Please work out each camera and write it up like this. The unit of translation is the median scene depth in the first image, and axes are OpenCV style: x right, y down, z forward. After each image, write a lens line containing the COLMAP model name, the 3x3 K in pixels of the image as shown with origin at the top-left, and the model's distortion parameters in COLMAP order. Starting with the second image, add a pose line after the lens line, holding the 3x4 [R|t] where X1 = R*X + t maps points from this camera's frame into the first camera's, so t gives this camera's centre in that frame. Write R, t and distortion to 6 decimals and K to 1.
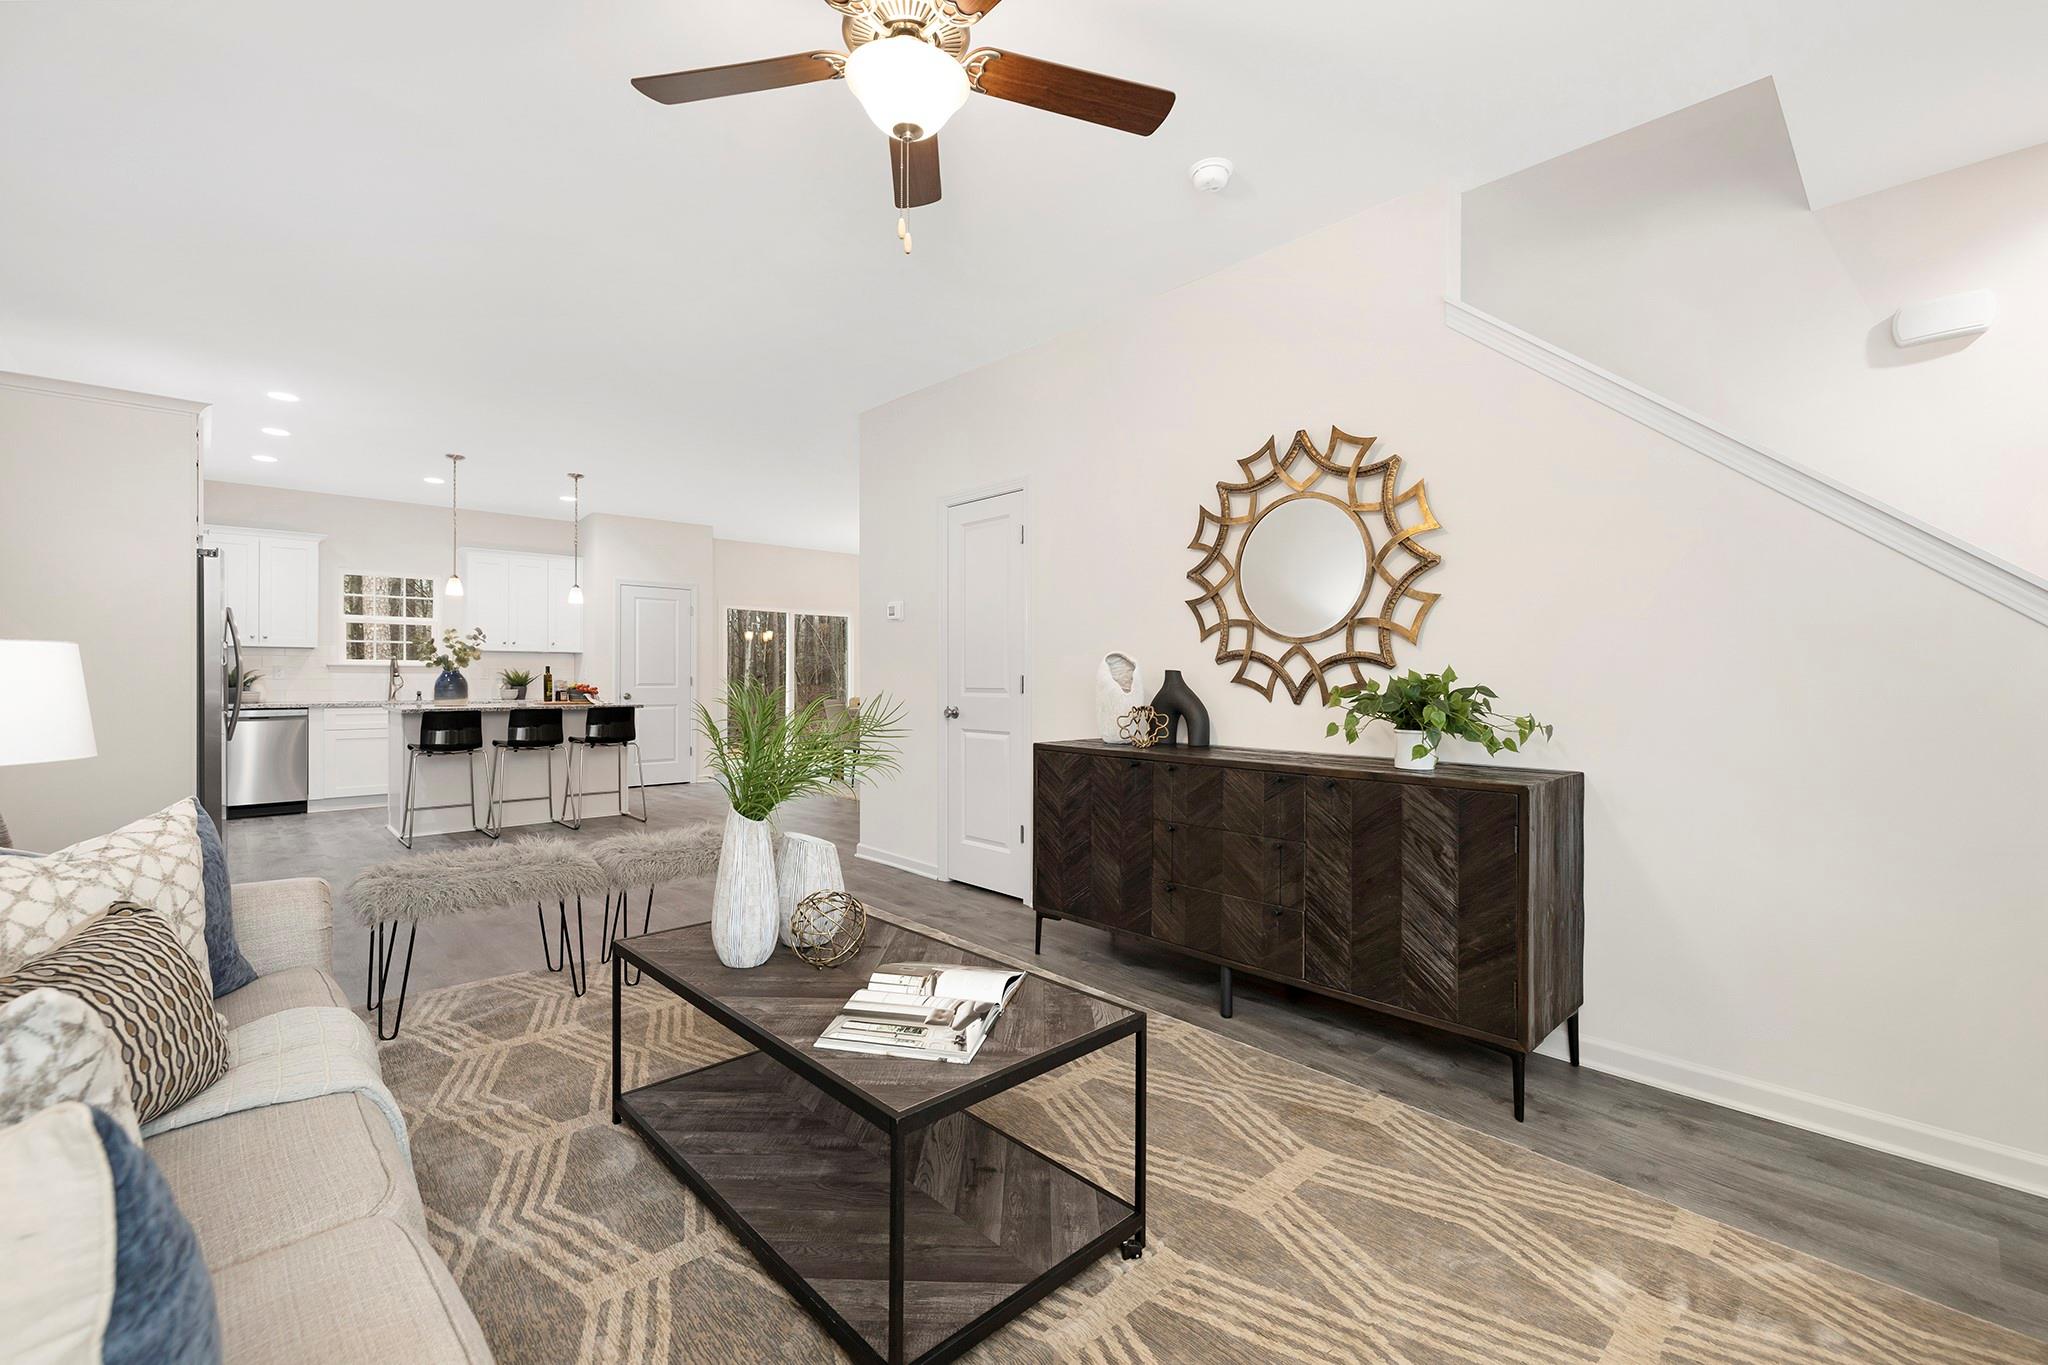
lens RADIAL K [[869.0, 0, 1014.0], [0, 869.0, 677.6], [0, 0, 1]] dist [-0.002276, 0.001829]
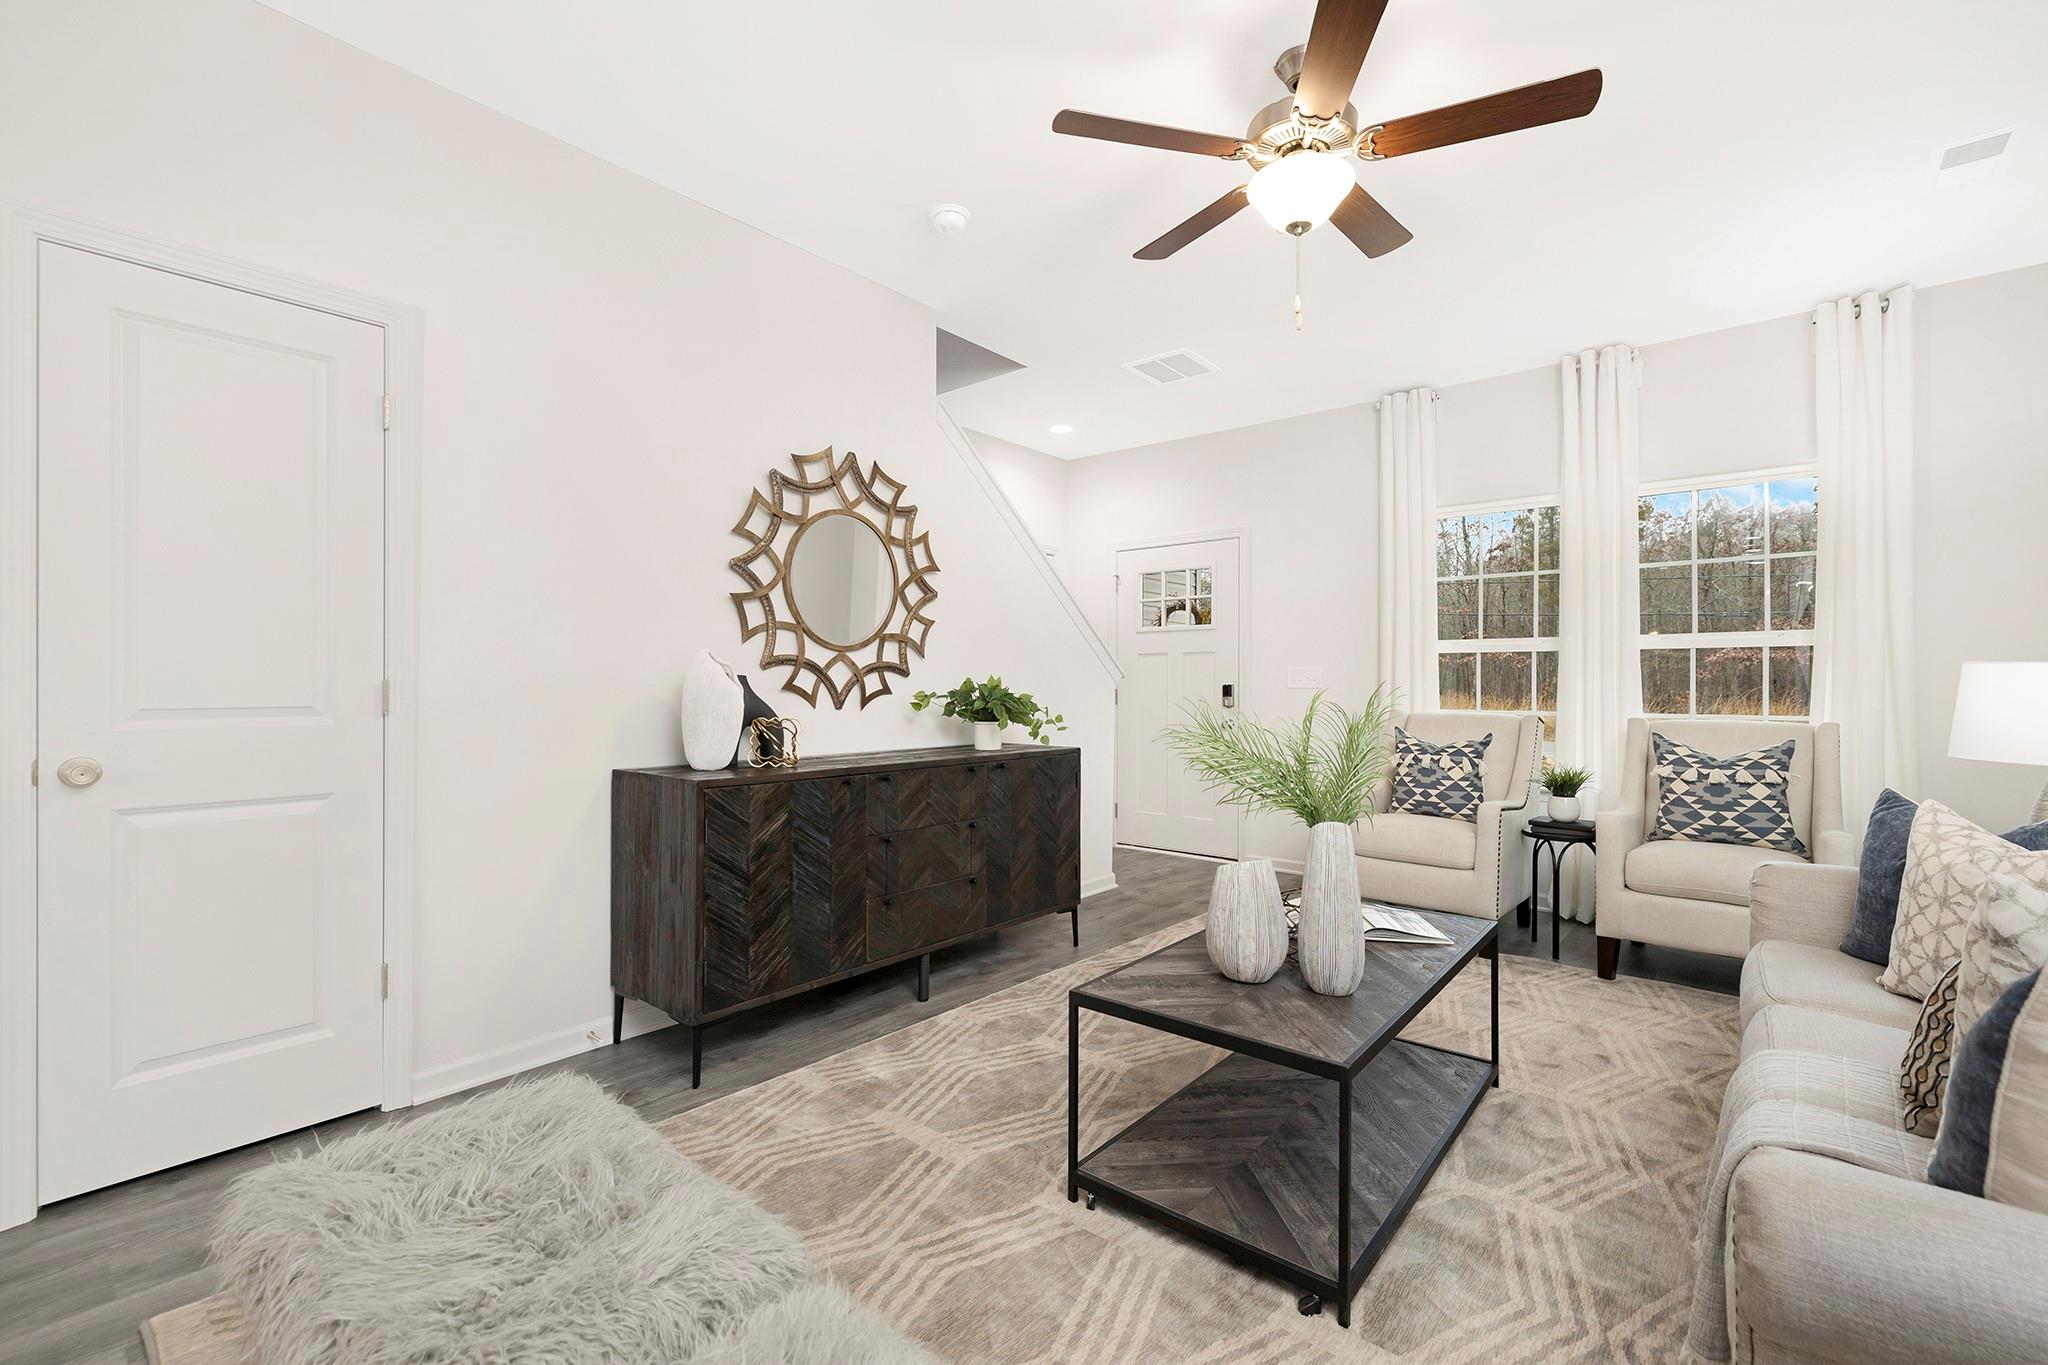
lens RADIAL K [[869.0, 0, 1030.4], [0, 869.0, 686.8], [0, 0, 1]] dist [-0.002276, 0.001829]
pose [[-0.136996, -0.016349, 0.990437, -0.739042], [-0.005776, 0.999860, 0.015706, -0.013681], [-0.990555, -0.003569, -0.137071, 0.898878]]
